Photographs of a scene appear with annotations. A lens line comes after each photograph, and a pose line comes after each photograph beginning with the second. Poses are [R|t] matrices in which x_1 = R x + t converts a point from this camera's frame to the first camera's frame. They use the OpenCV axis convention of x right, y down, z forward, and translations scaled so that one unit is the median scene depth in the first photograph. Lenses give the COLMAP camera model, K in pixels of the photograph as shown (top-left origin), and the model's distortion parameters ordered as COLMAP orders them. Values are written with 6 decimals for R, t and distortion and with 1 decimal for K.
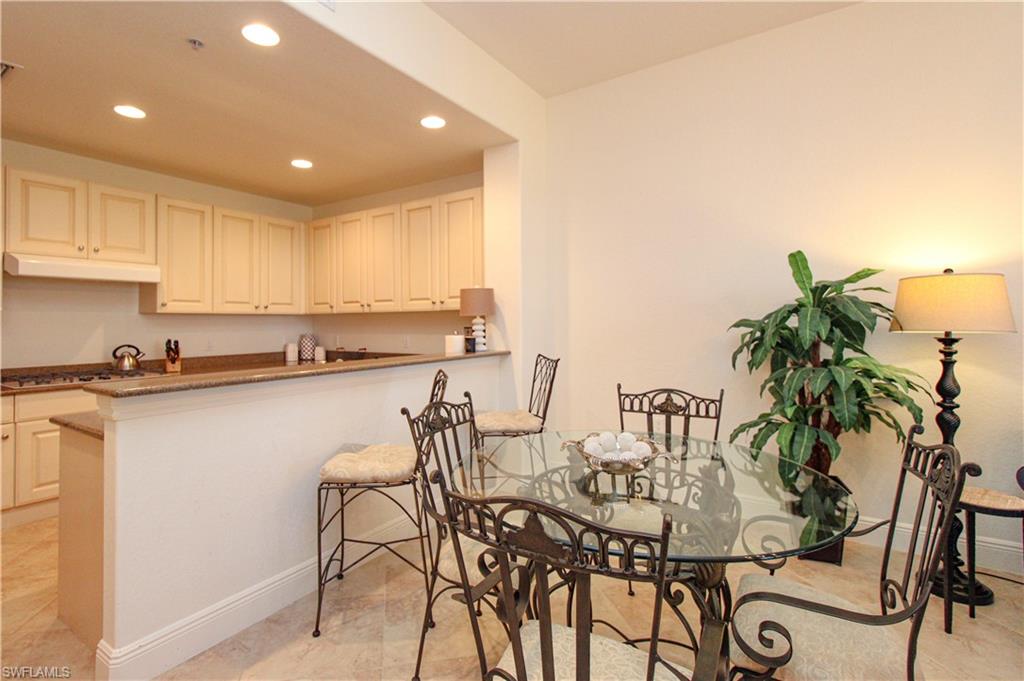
lens RADIAL K [[474.7, 0, 503.2], [0, 474.7, 313.1], [0, 0, 1]] dist [-0.003819, -0.006722]
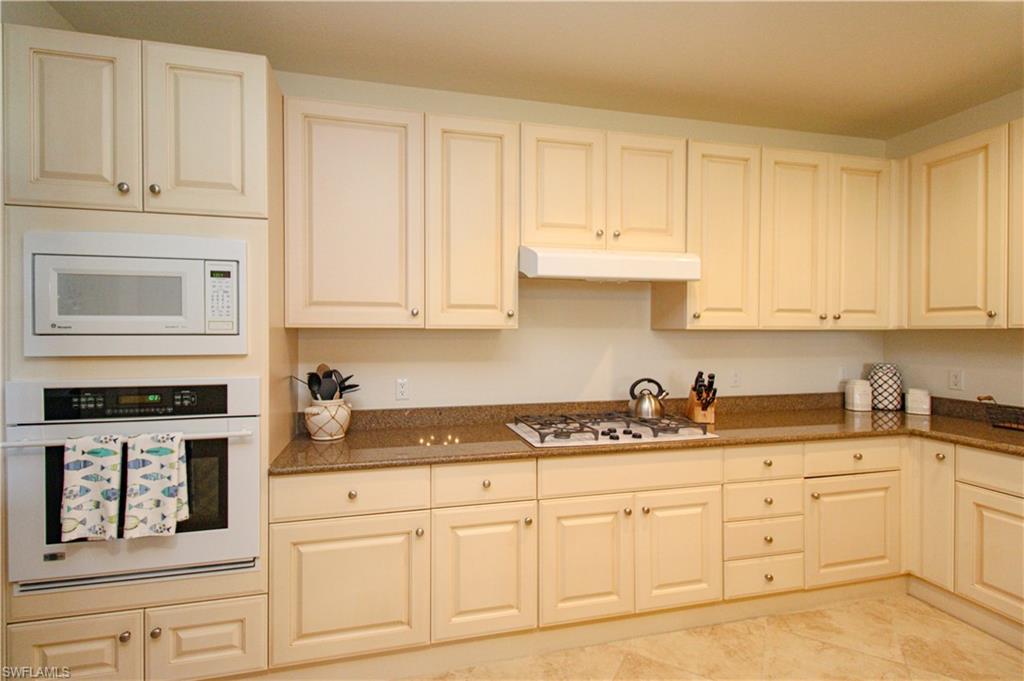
lens RADIAL K [[474.7, 0, 505.4], [0, 474.7, 335.3], [0, 0, 1]] dist [-0.003819, -0.006722]
pose [[0.730415, 0.009553, -0.682937, -0.467794], [0.008410, 0.999701, 0.022979, -0.009150], [0.682952, -0.022527, 0.730116, 0.366522]]
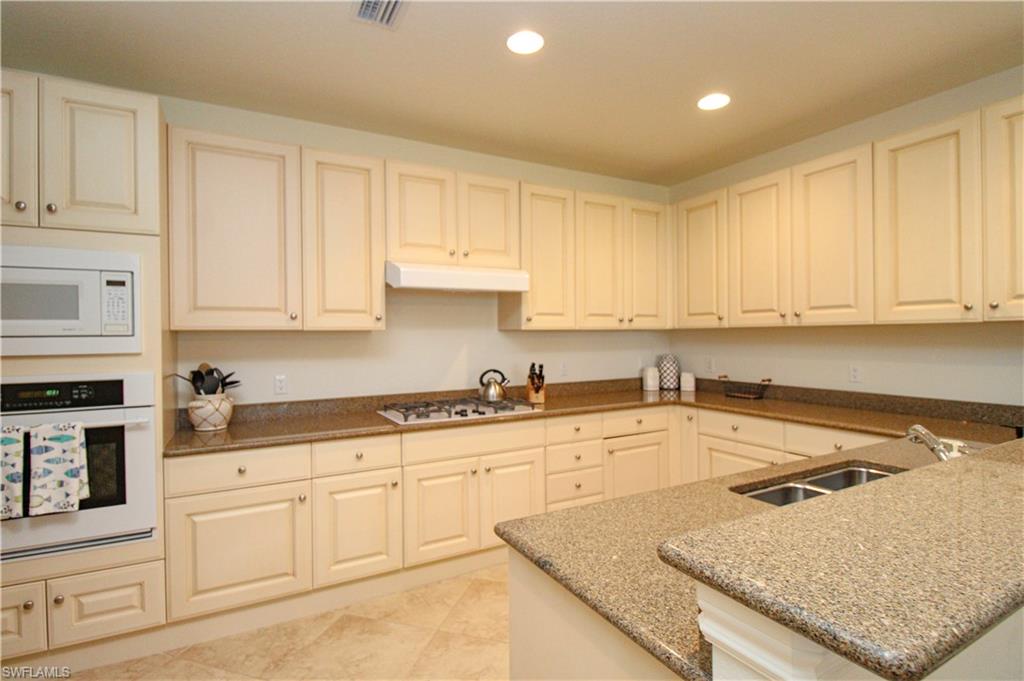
lens RADIAL K [[474.7, 0, 498.5], [0, 474.7, 341.7], [0, 0, 1]] dist [-0.003819, -0.006722]
pose [[0.873598, 0.005090, -0.486621, -0.368586], [0.012698, 0.999366, 0.033247, -0.007607], [0.486482, -0.035224, 0.872980, 0.272874]]
